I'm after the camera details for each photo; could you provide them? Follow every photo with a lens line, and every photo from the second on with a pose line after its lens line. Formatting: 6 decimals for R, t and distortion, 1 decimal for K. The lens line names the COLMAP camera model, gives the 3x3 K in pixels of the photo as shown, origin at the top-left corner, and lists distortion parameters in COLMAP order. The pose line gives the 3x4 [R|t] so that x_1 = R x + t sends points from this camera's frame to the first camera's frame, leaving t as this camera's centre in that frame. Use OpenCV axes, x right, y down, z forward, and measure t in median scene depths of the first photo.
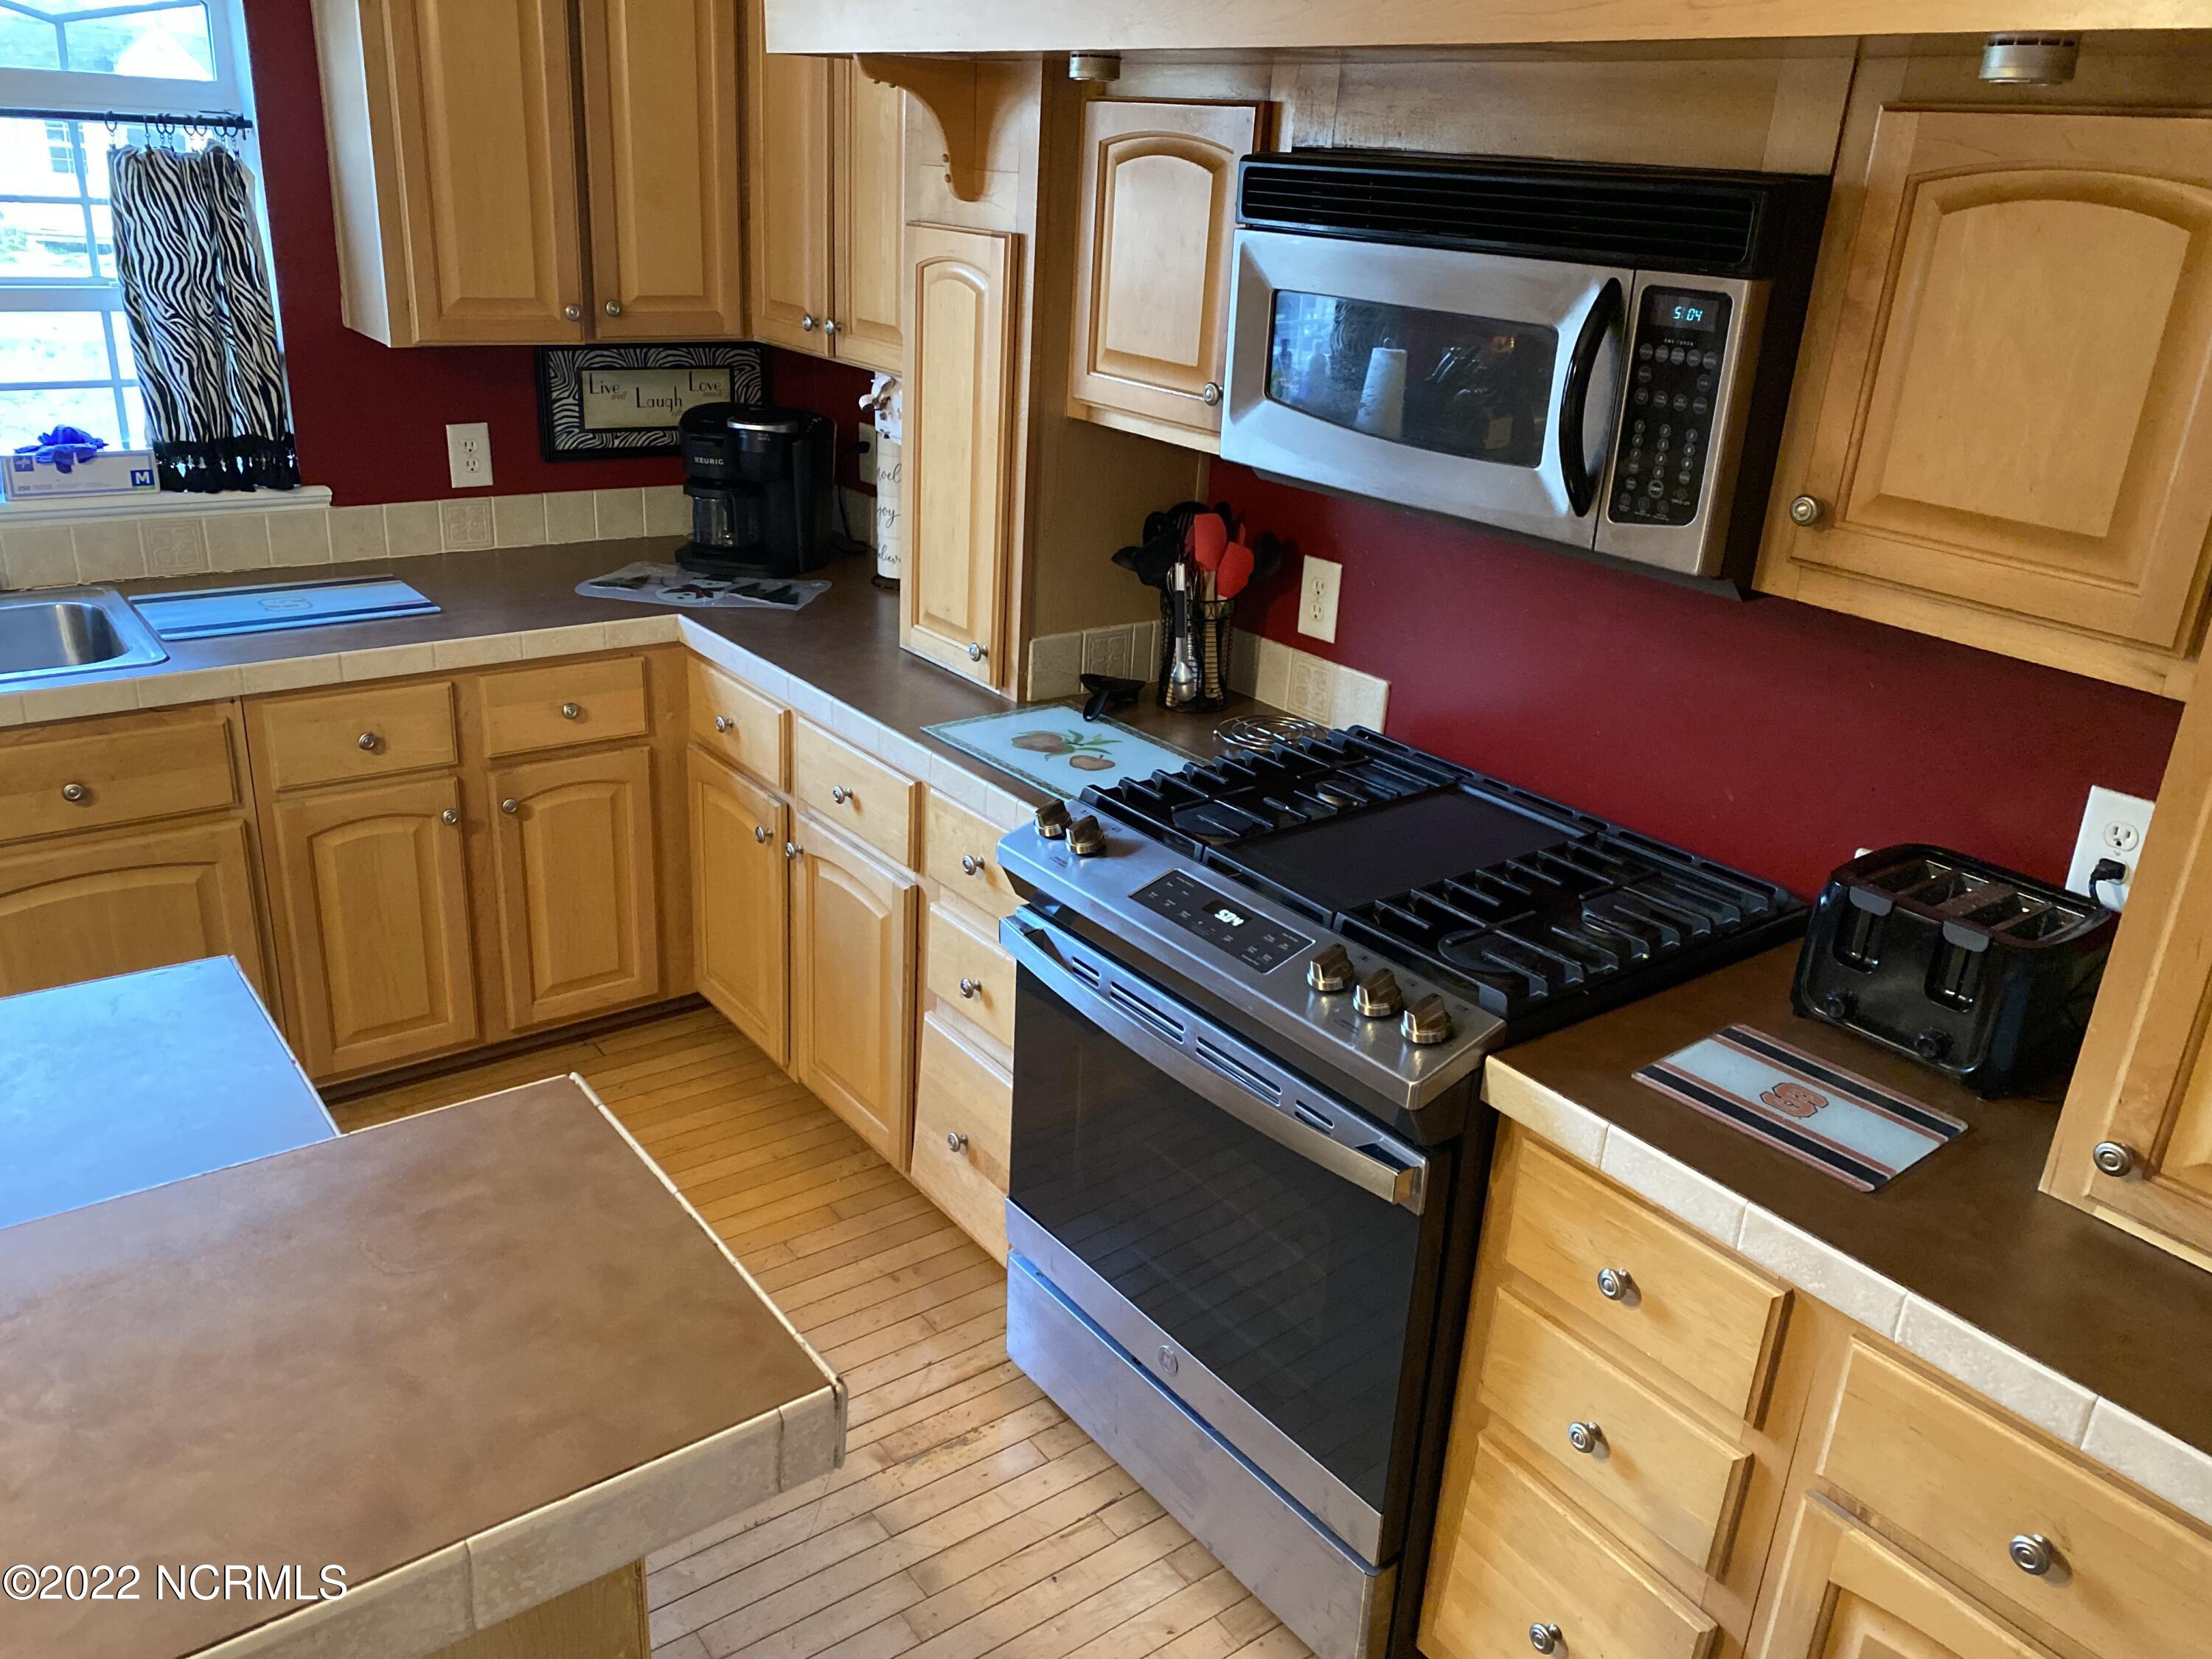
lens RADIAL K [[1692.7, 0, 1101.4], [0, 1692.7, 816.6], [0, 0, 1]] dist [0.066884, -0.105749]
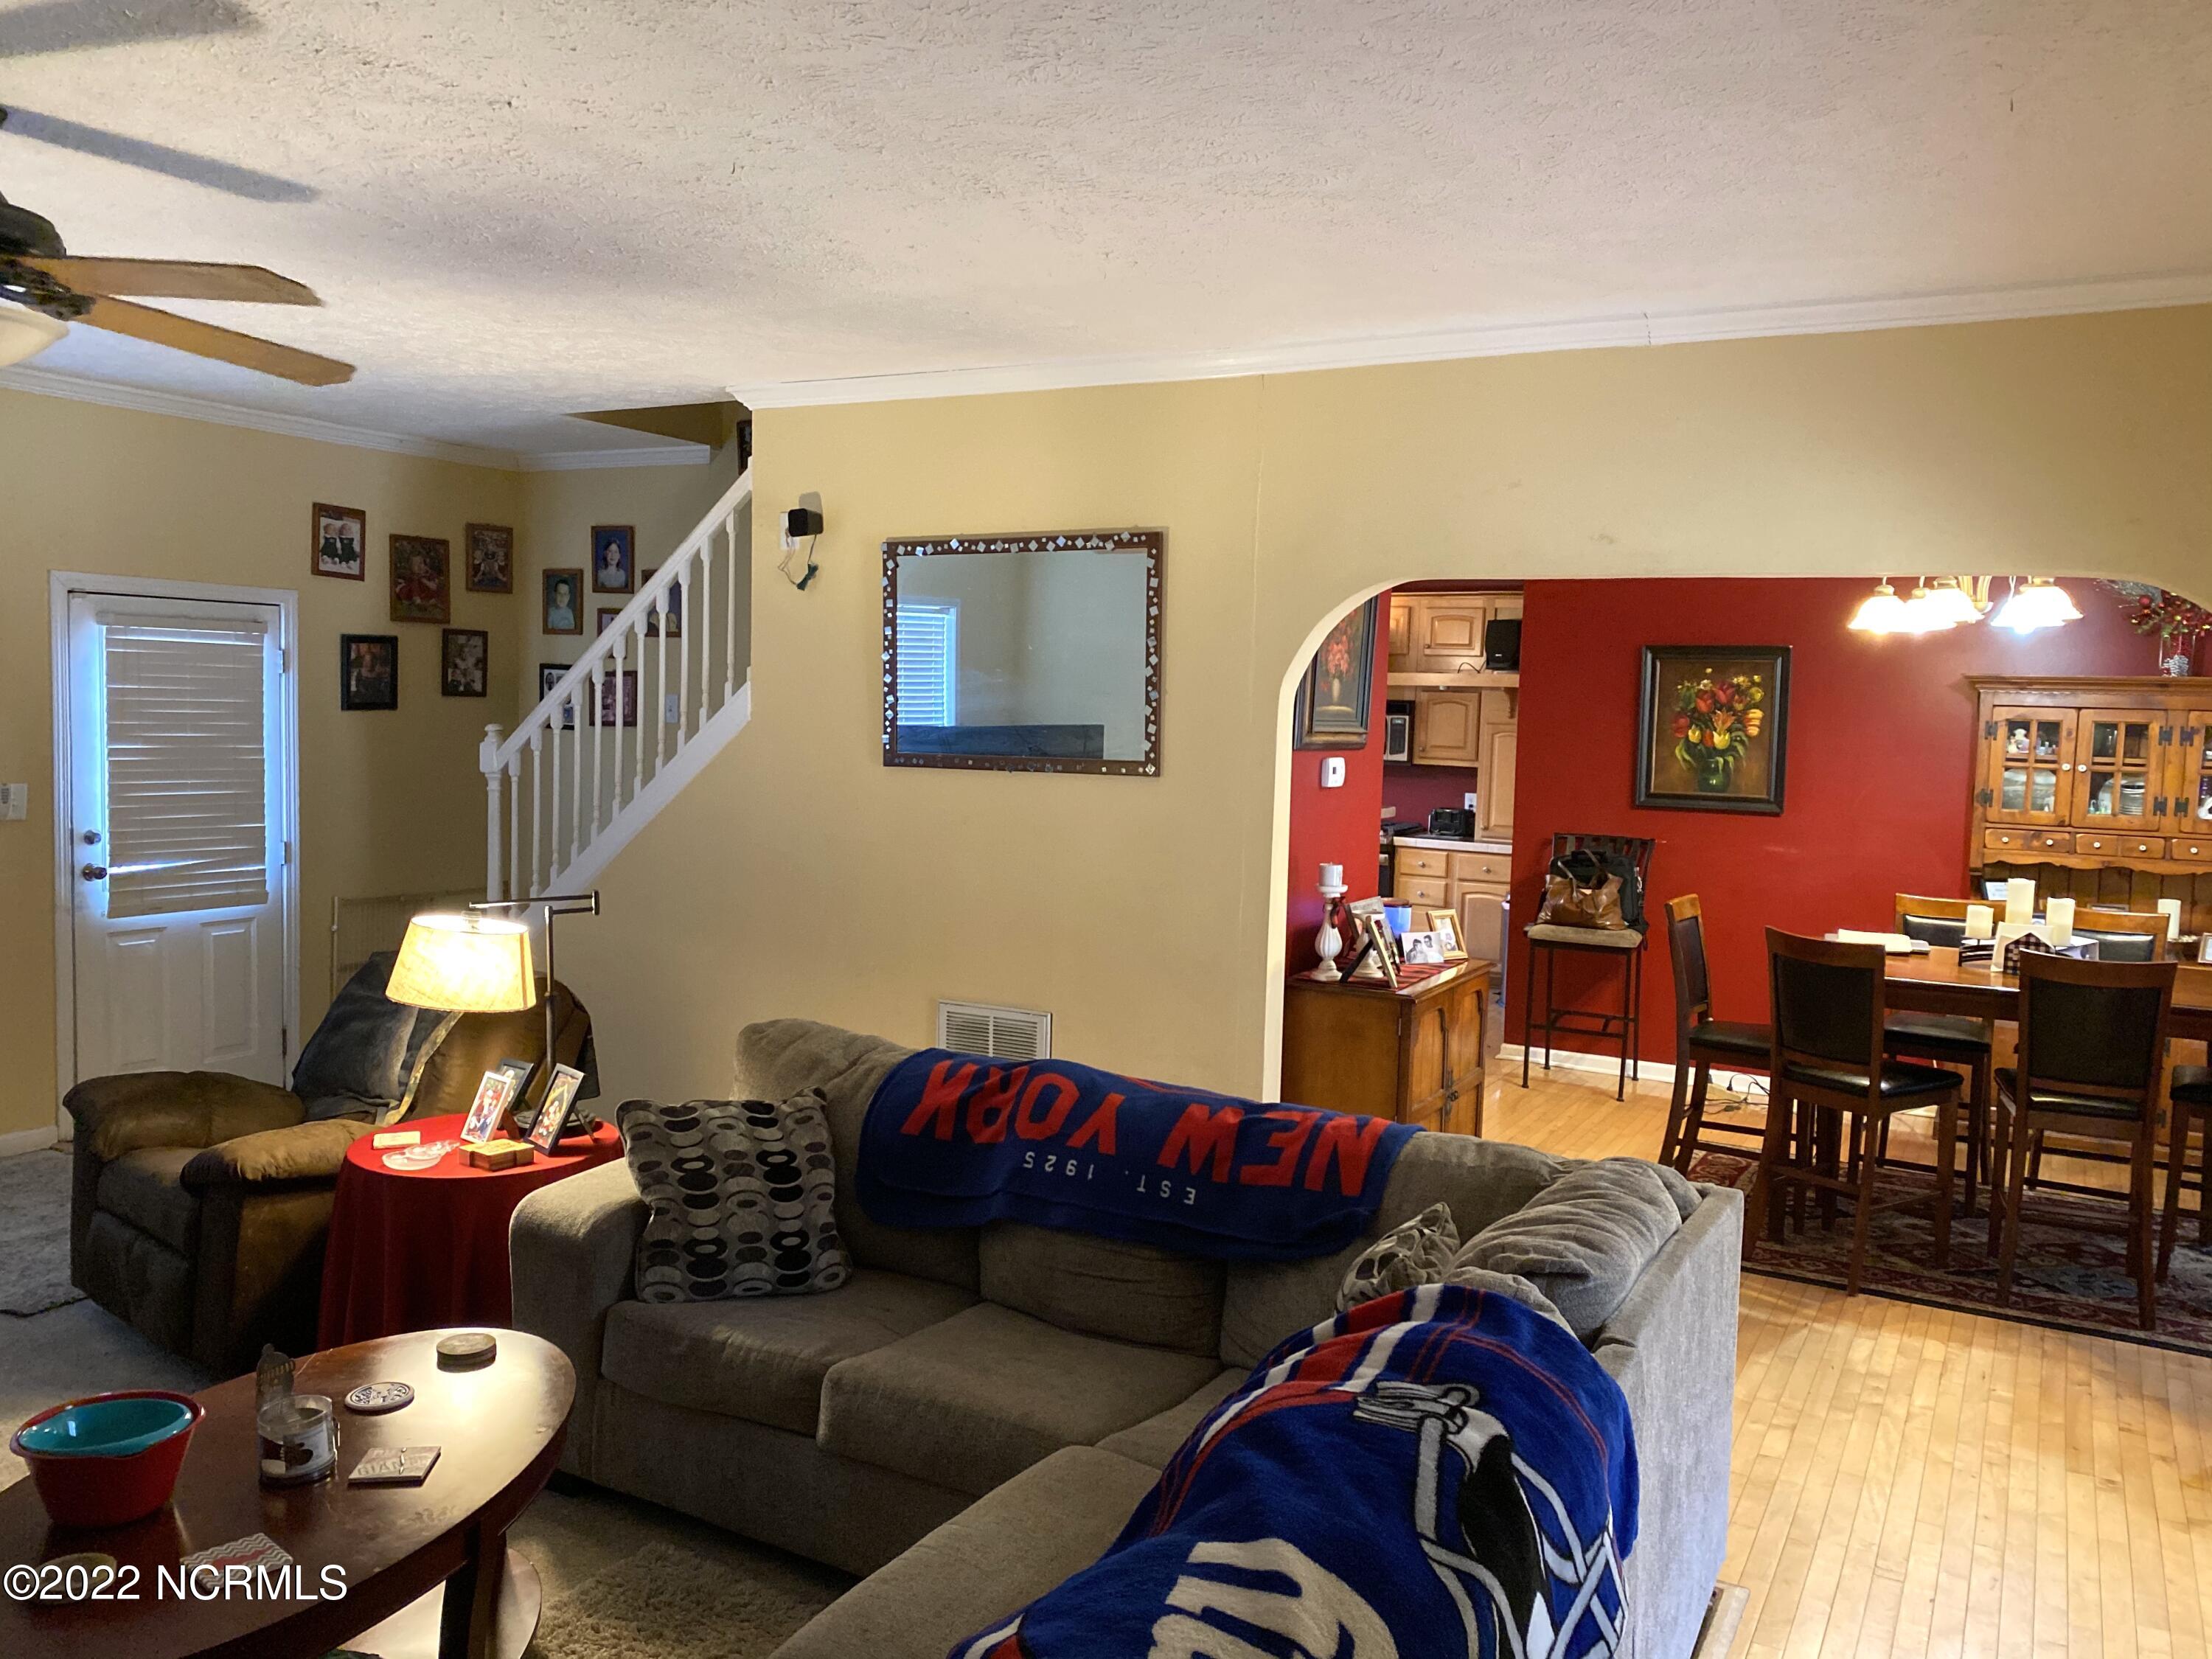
lens RADIAL K [[1692.7, 0, 1101.4], [0, 1692.7, 816.6], [0, 0, 1]] dist [0.066884, -0.105749]
pose [[0.917471, -0.051408, 0.394467, -2.102671], [0.161586, 0.954284, -0.251460, 0.963086], [-0.363507, 0.294447, 0.883835, -2.698057]]
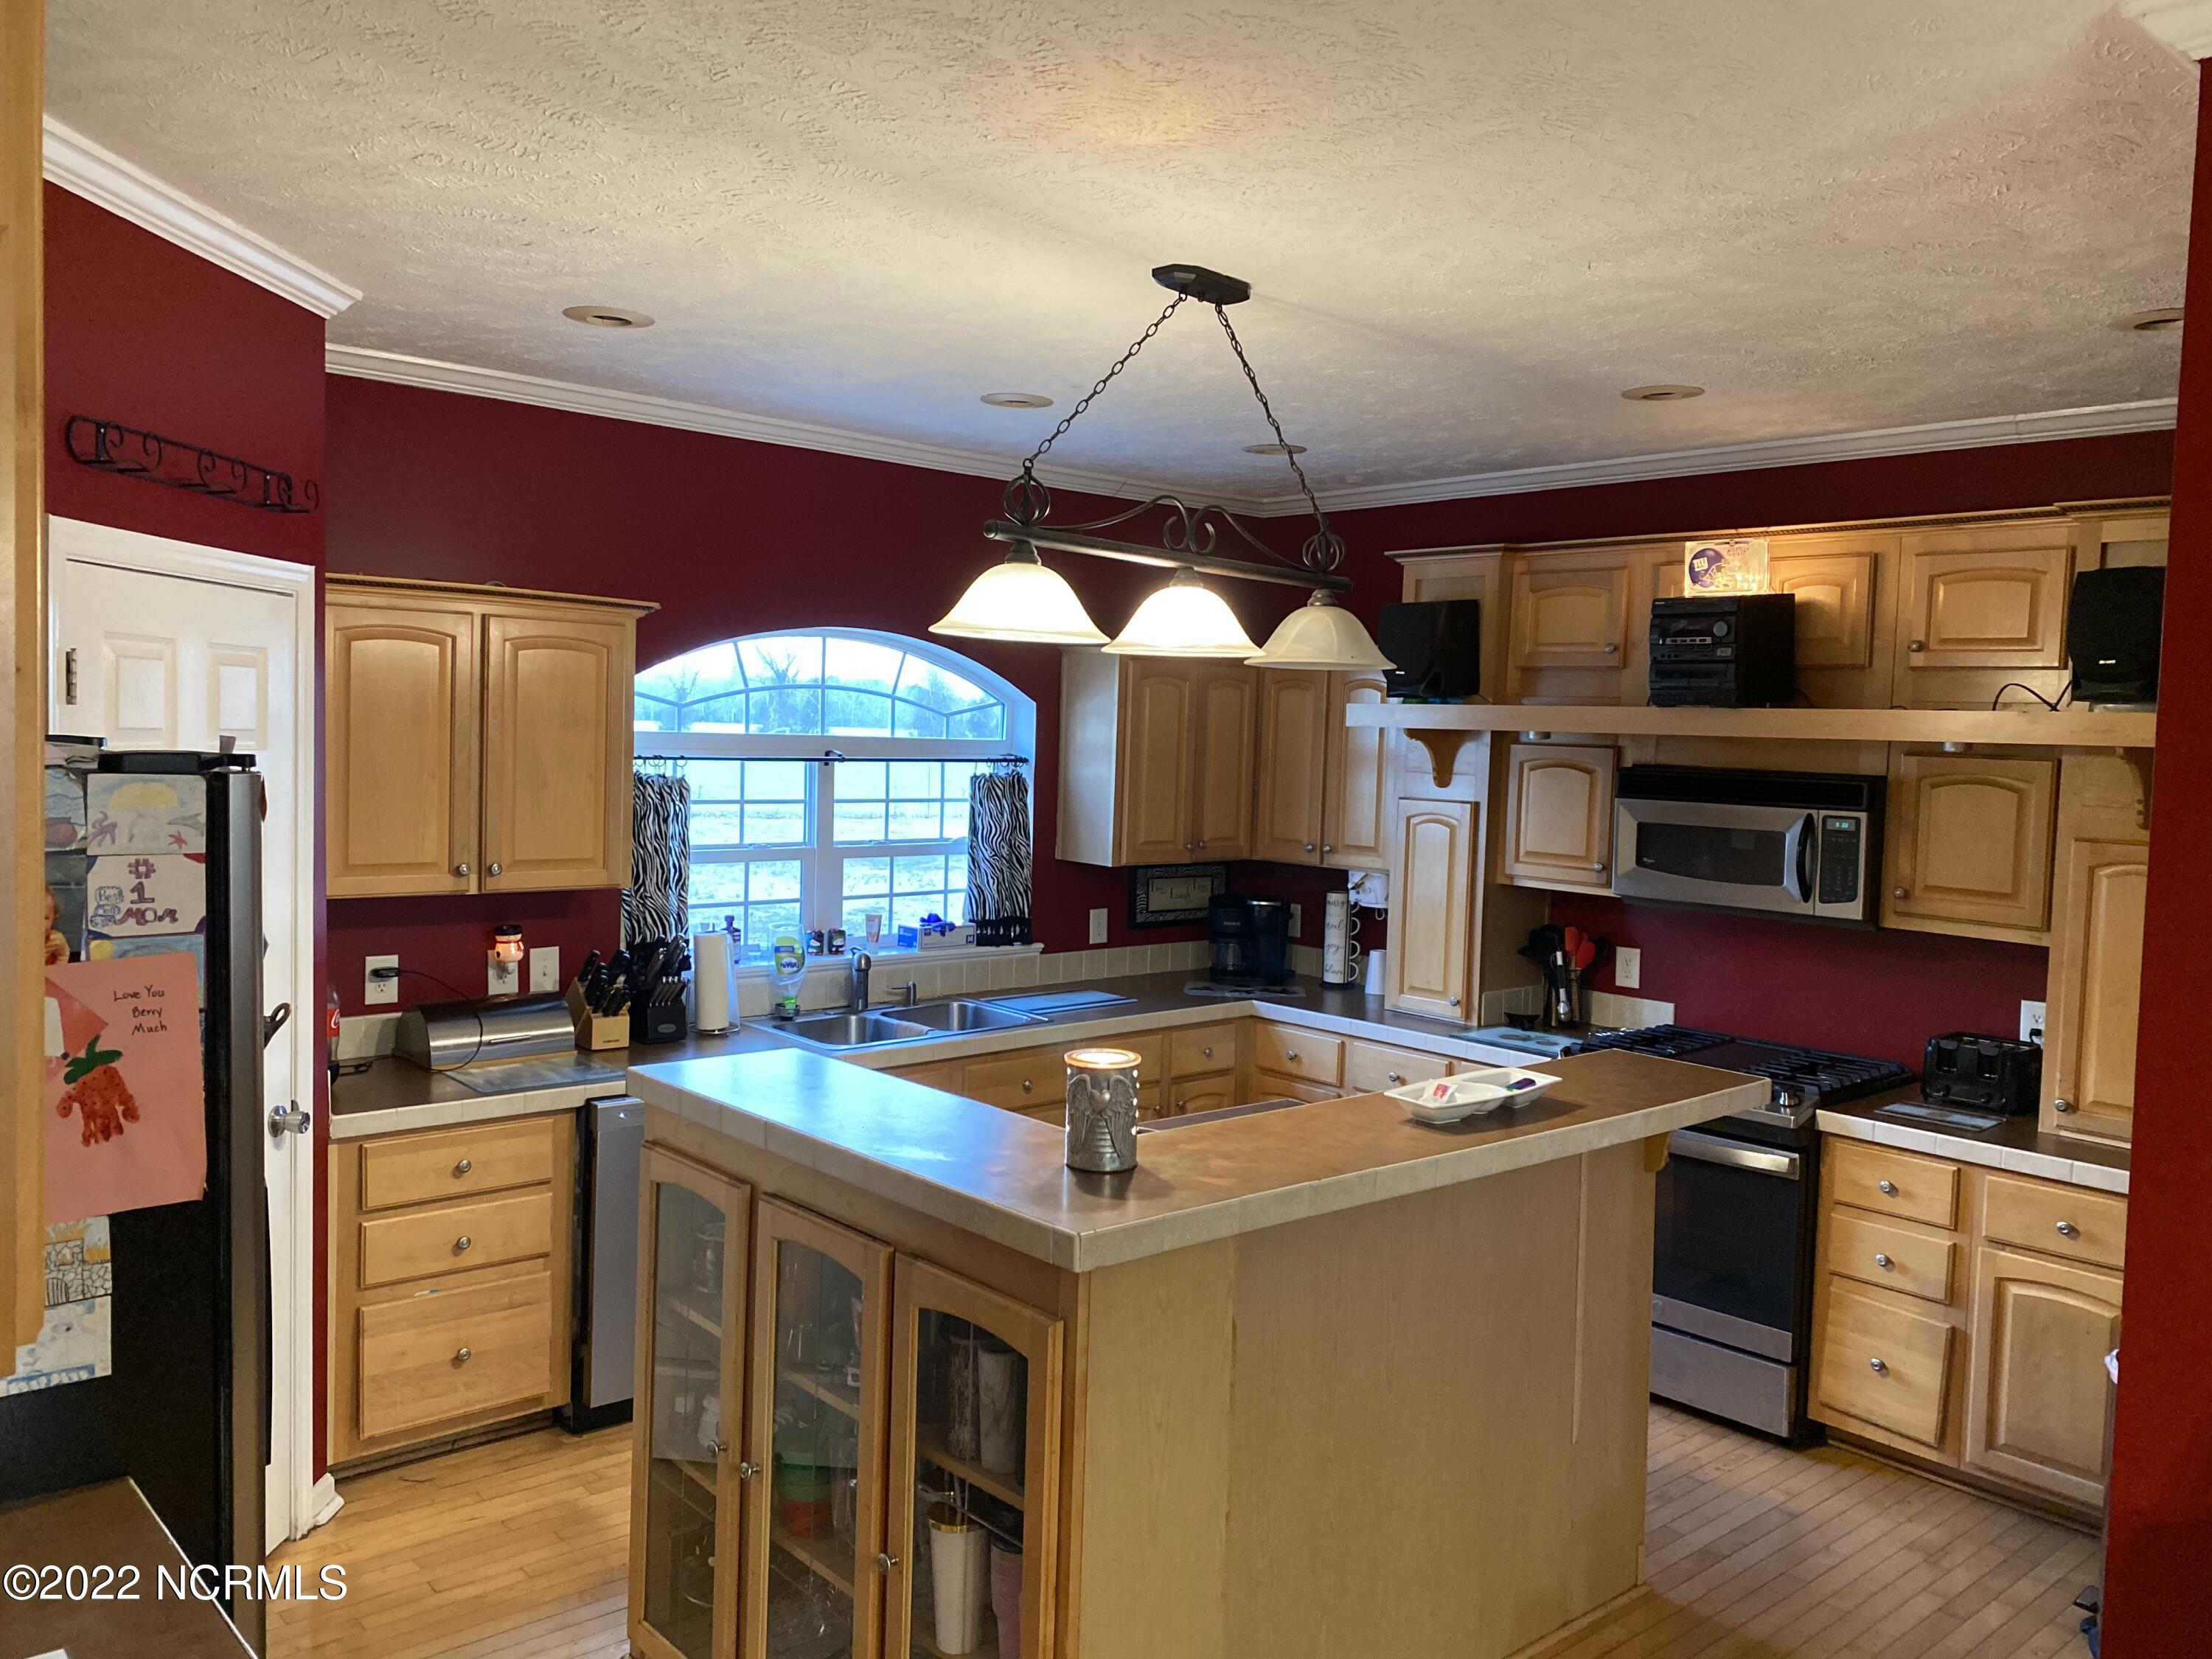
lens RADIAL K [[1692.7, 0, 1101.4], [0, 1692.7, 816.6], [0, 0, 1]] dist [0.066884, -0.105749]
pose [[0.996358, -0.029968, 0.079827, -0.679626], [0.052968, 0.951186, -0.304039, 0.296185], [-0.066818, 0.307160, 0.949309, -0.975893]]
